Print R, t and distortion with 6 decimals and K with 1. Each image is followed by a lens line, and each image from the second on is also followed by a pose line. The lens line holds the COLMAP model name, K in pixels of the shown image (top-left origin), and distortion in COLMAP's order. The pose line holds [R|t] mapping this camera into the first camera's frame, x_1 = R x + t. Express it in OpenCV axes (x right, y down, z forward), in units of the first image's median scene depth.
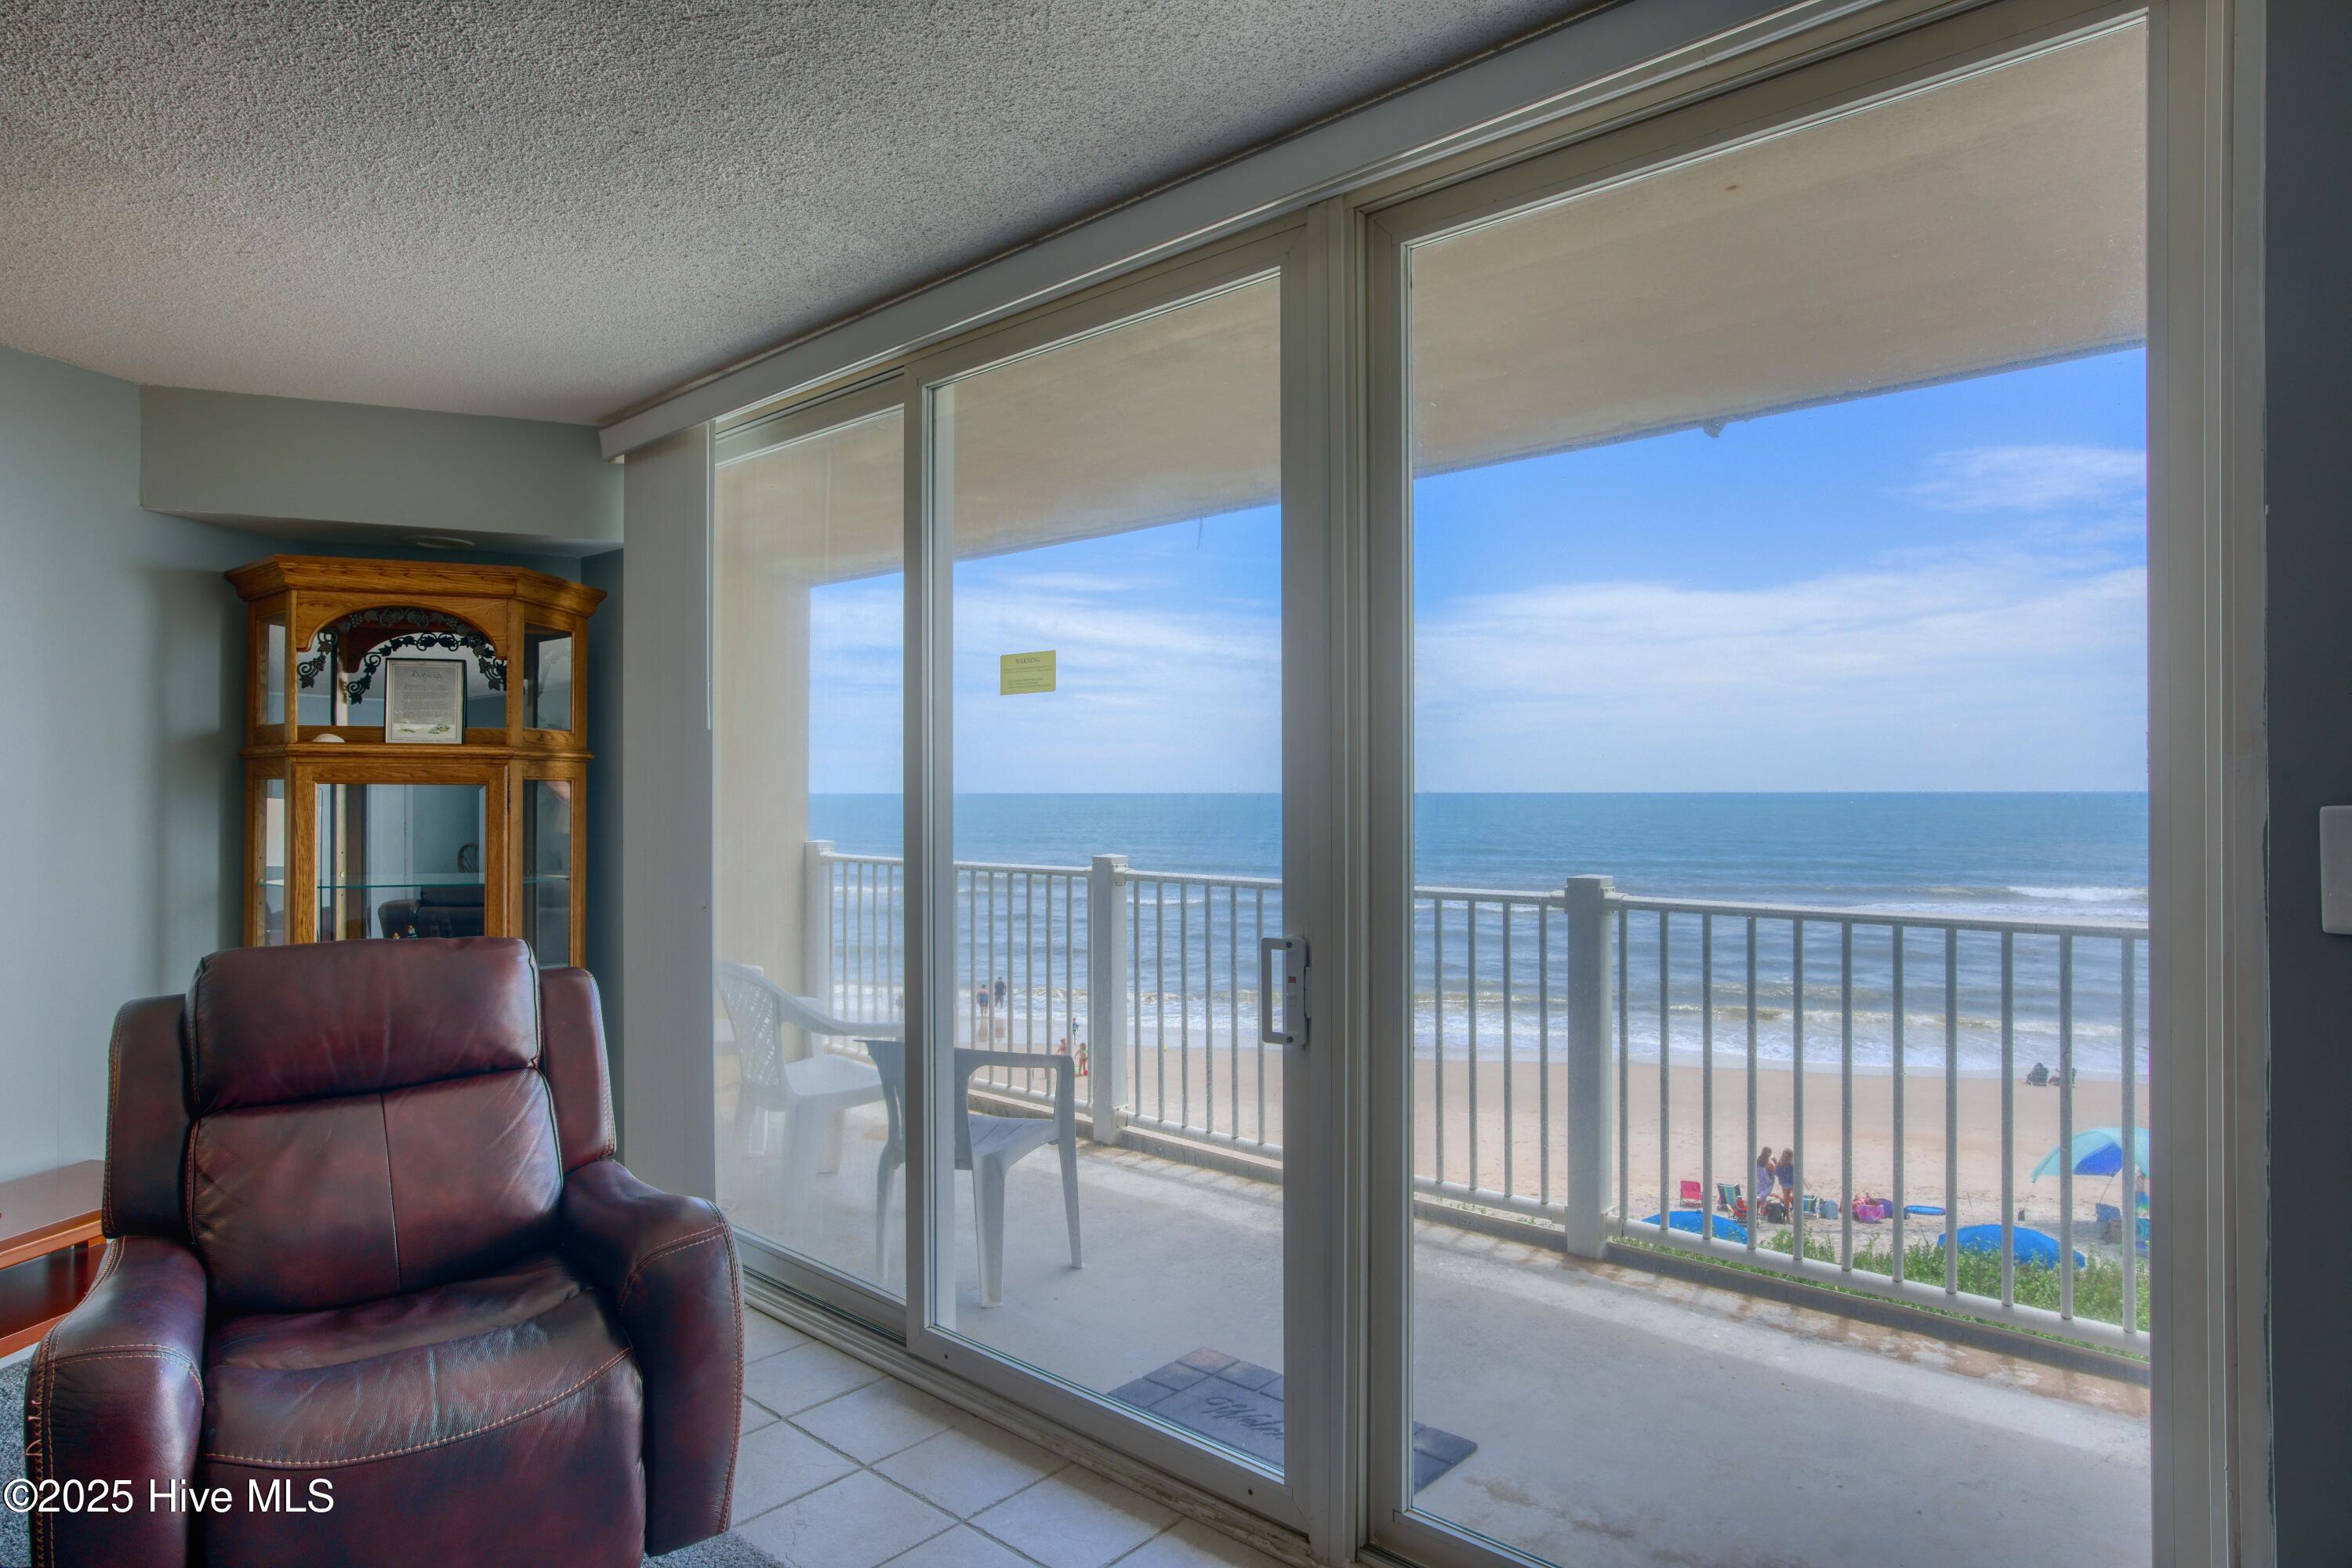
lens RADIAL K [[1262.0, 0, 1176.0], [0, 1262.0, 784.0], [0, 0, 1]] dist [-0.002055, -0.000254]
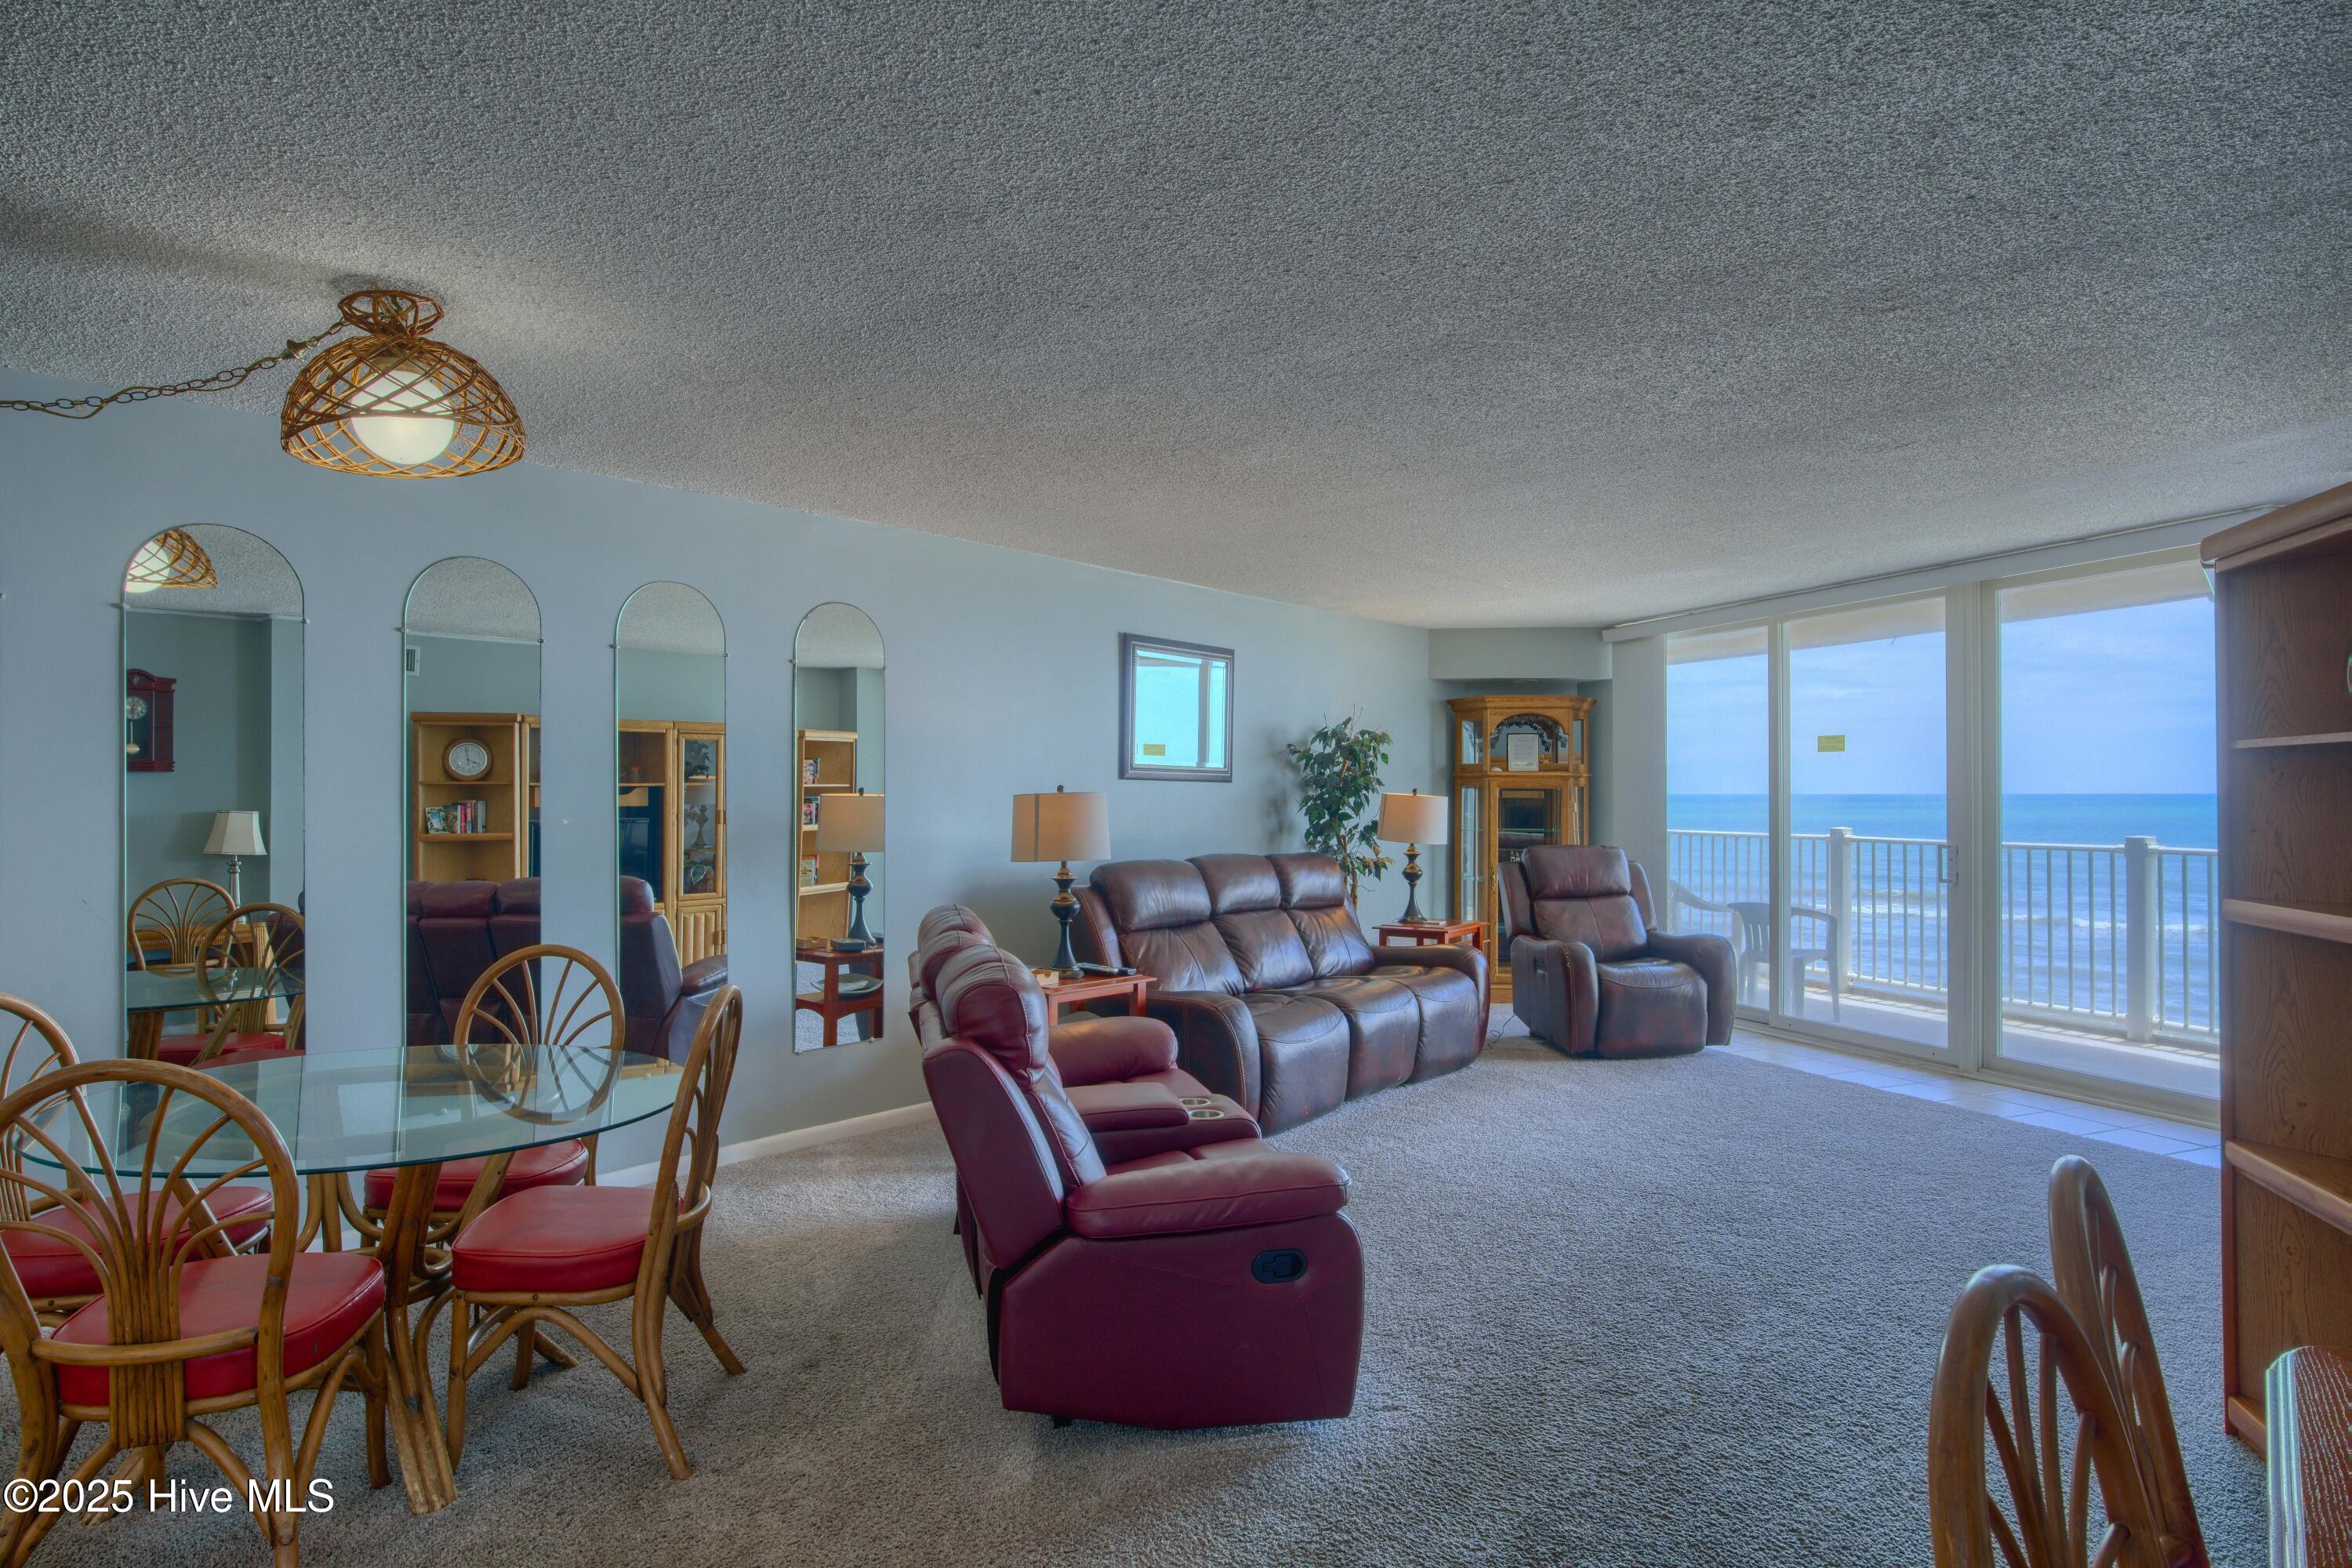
lens RADIAL K [[1271.7, 0, 1238.4], [0, 1271.7, 783.9], [0, 0, 1]] dist [-0.122454, 0.181359]
pose [[0.907734, -0.000694, -0.419547, -0.115684], [-0.003742, 0.999945, -0.009751, 0.016918], [0.419530, 0.010421, 0.907681, -1.371363]]
